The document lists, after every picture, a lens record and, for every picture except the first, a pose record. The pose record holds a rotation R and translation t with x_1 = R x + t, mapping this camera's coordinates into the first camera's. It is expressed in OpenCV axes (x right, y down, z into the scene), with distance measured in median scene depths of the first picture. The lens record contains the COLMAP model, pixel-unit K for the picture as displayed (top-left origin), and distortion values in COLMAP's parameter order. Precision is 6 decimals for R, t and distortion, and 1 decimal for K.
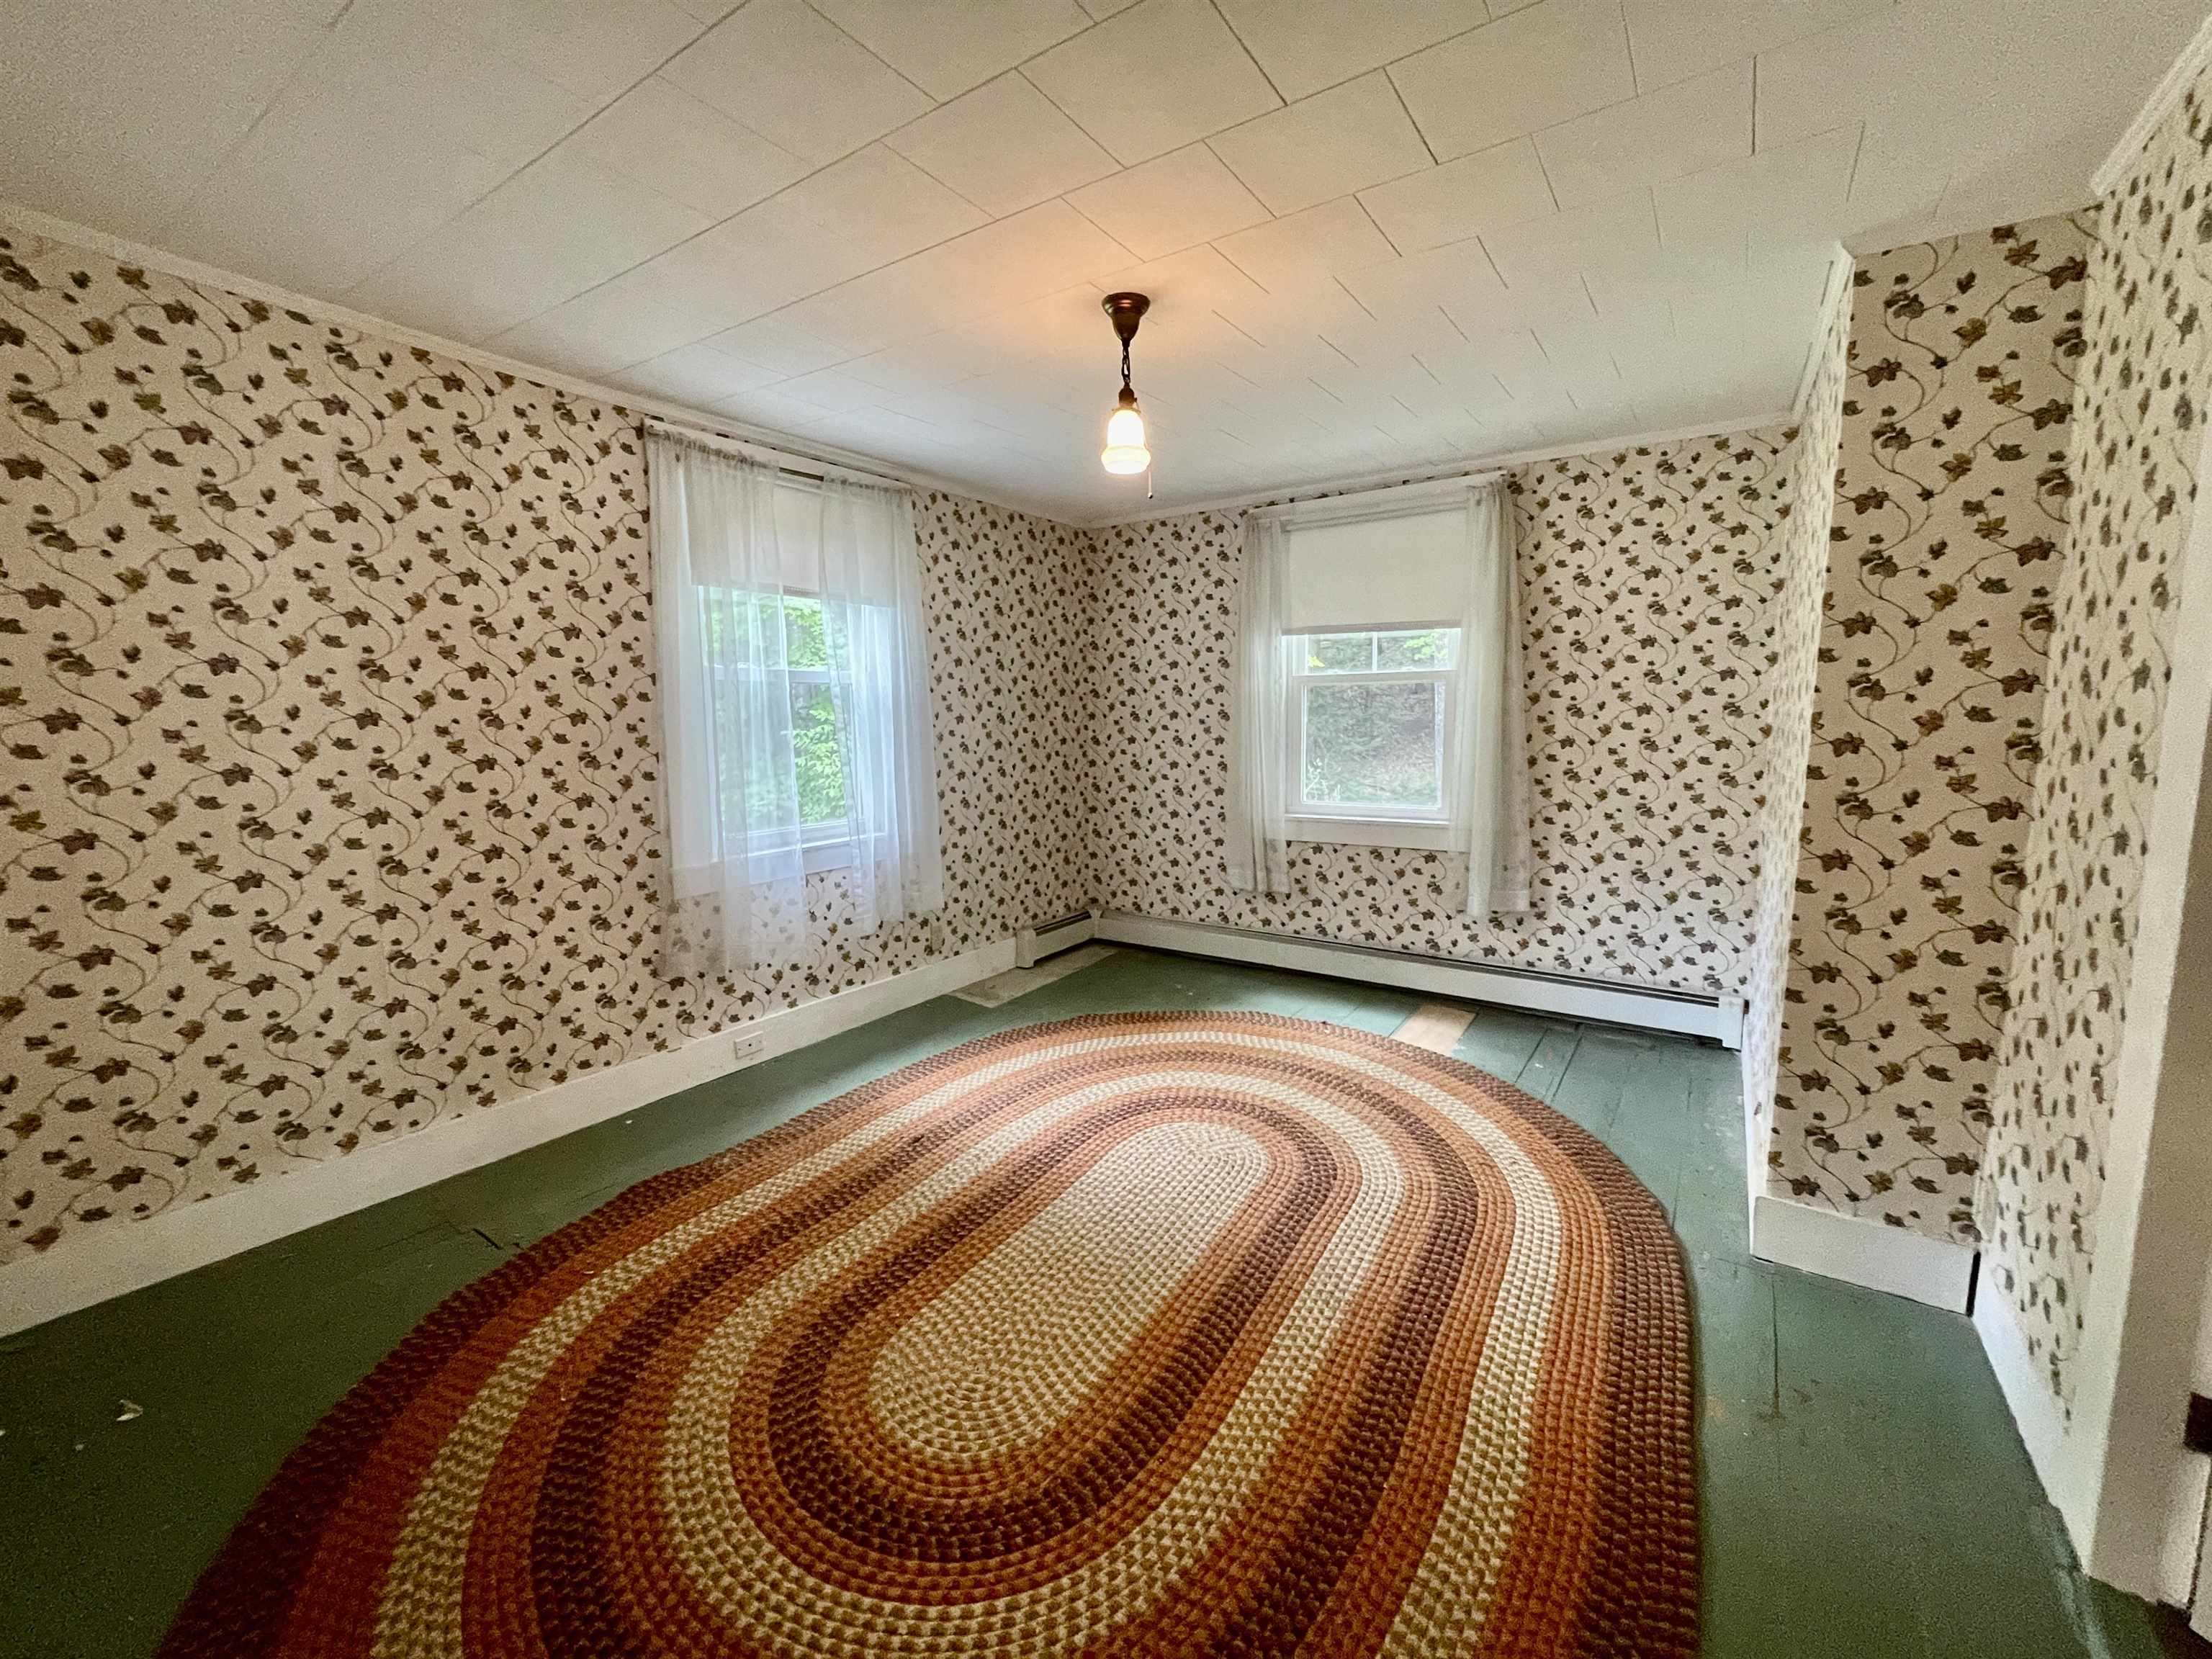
lens RADIAL K [[898.8, 0, 1103.7], [0, 898.8, 826.0], [0, 0, 1]] dist [-0.000836, -0.000015]
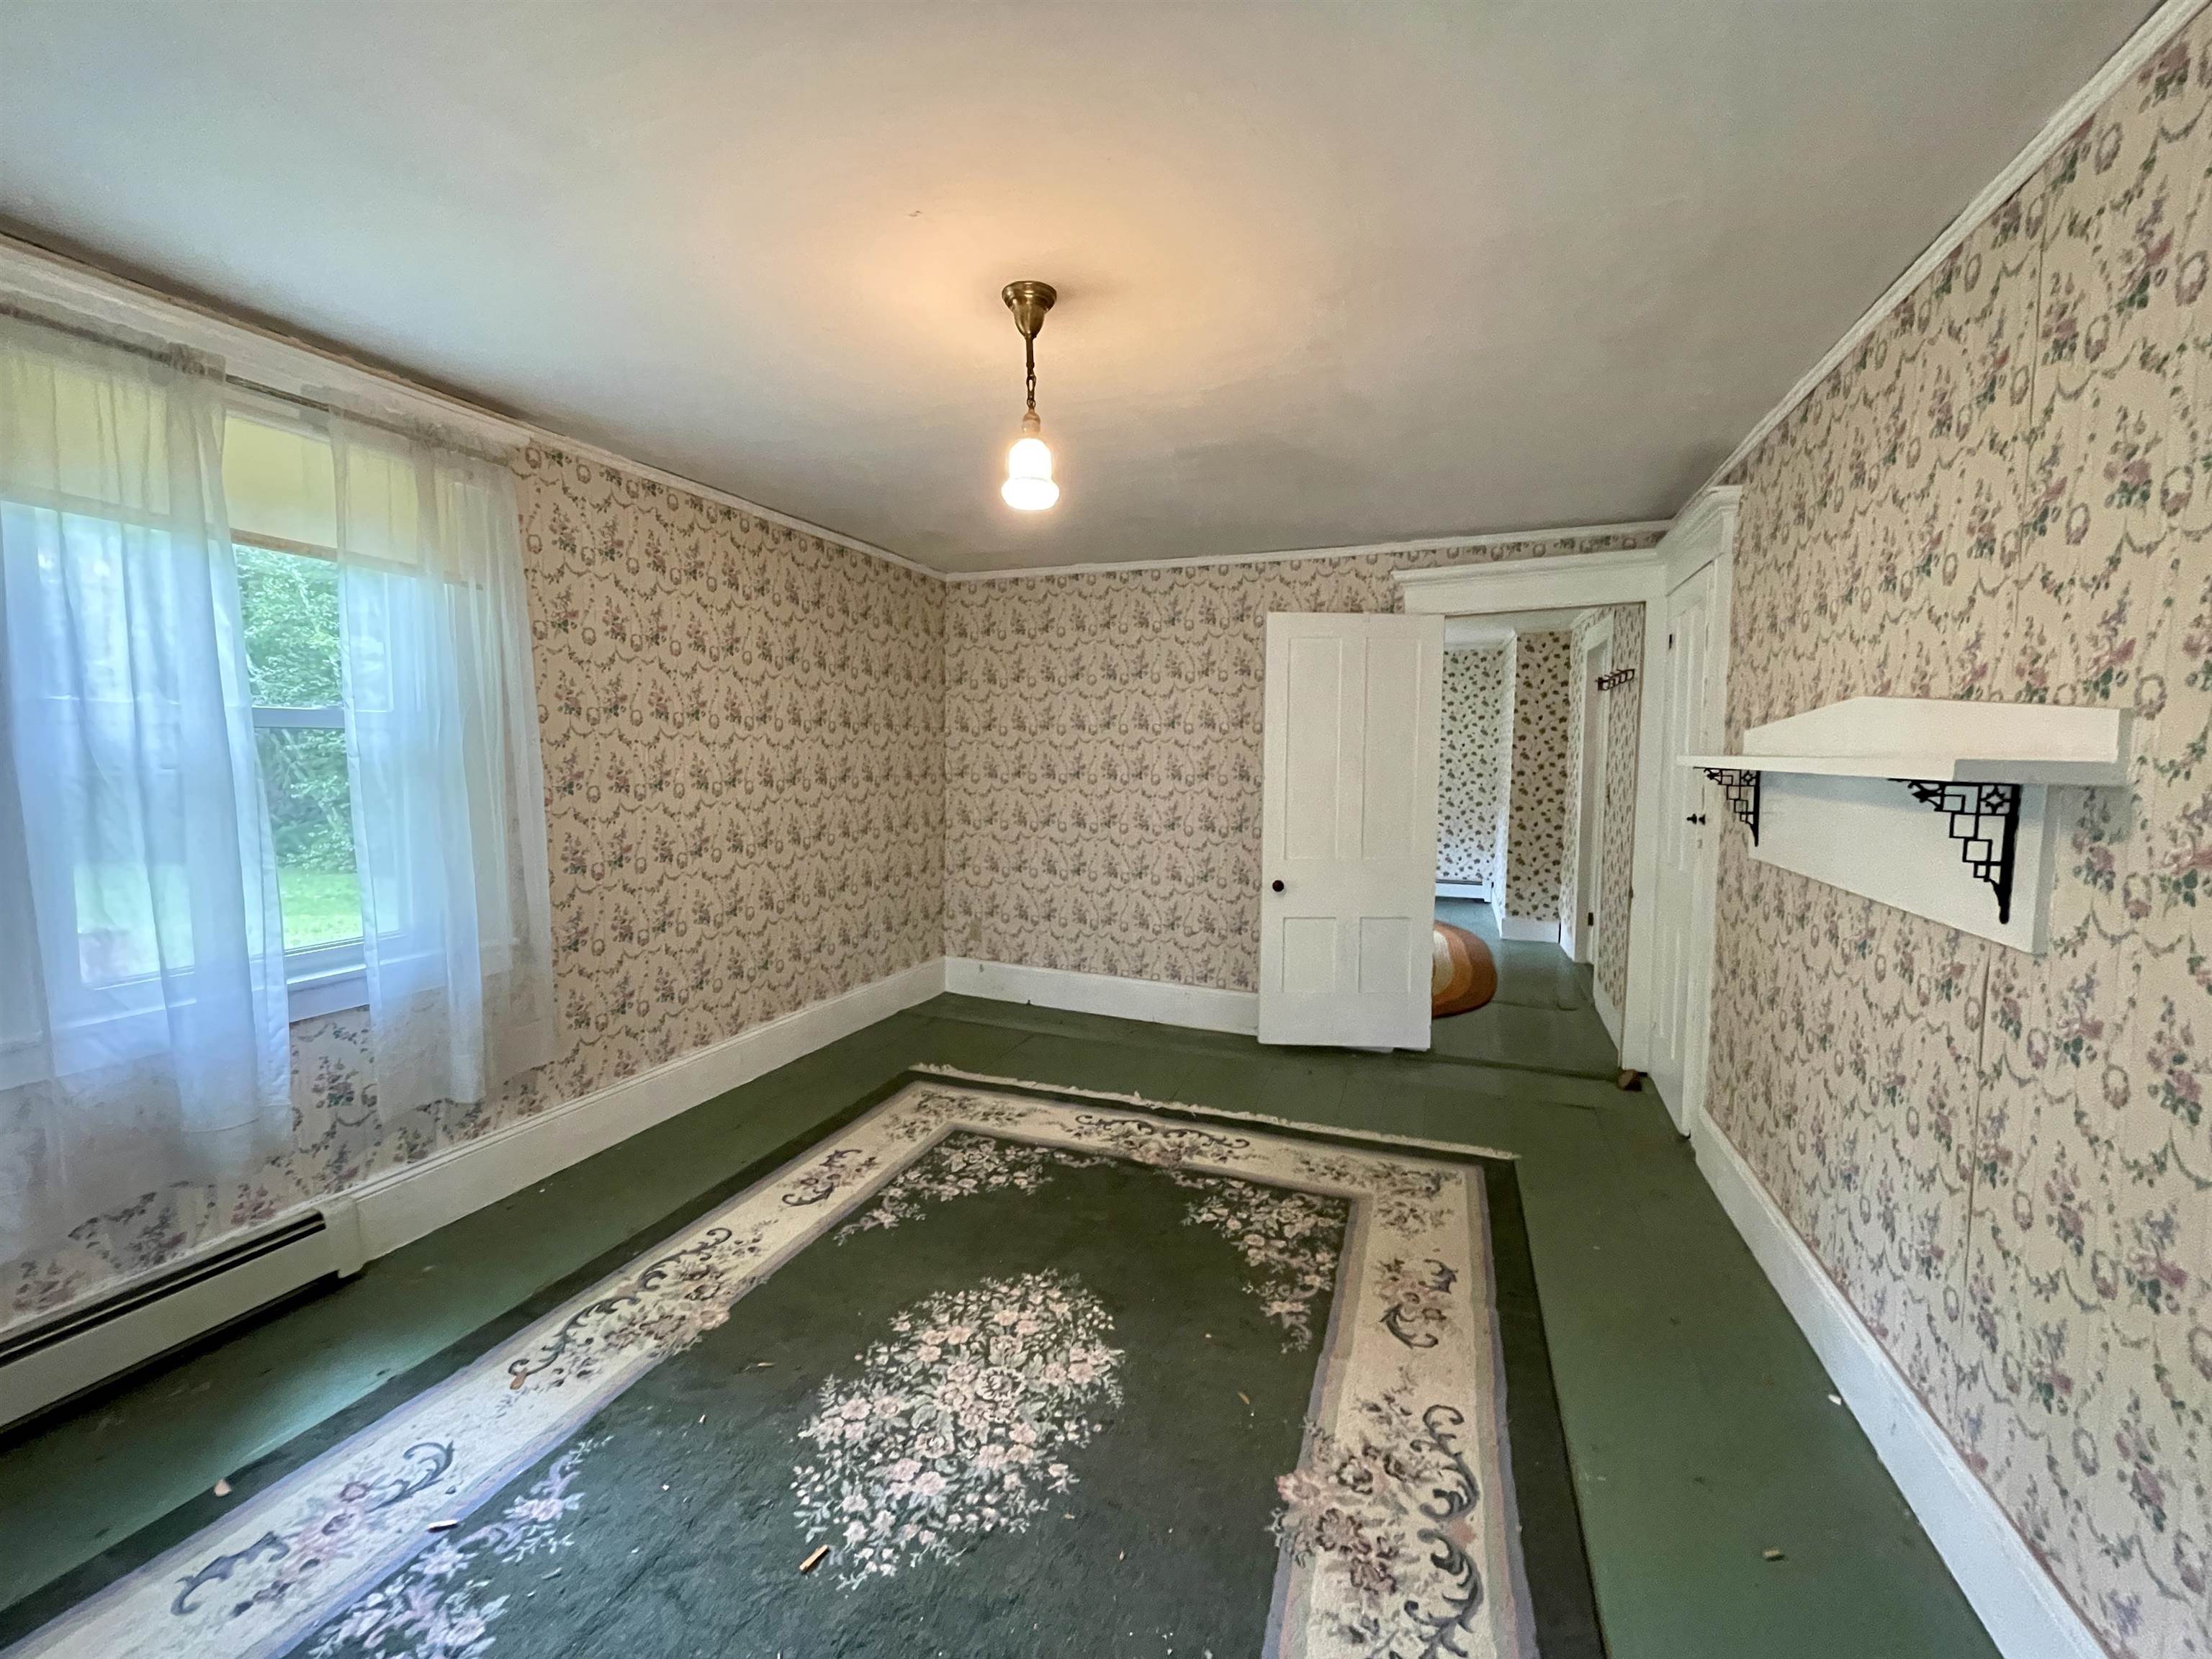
lens RADIAL K [[898.8, 0, 1110.7], [0, 898.8, 825.1], [0, 0, 1]] dist [-0.000836, -0.000015]
pose [[0.969897, -0.008129, 0.243379, -1.119511], [0.019212, 0.998882, -0.043199, 0.165909], [-0.242756, 0.046574, 0.968969, -1.419312]]
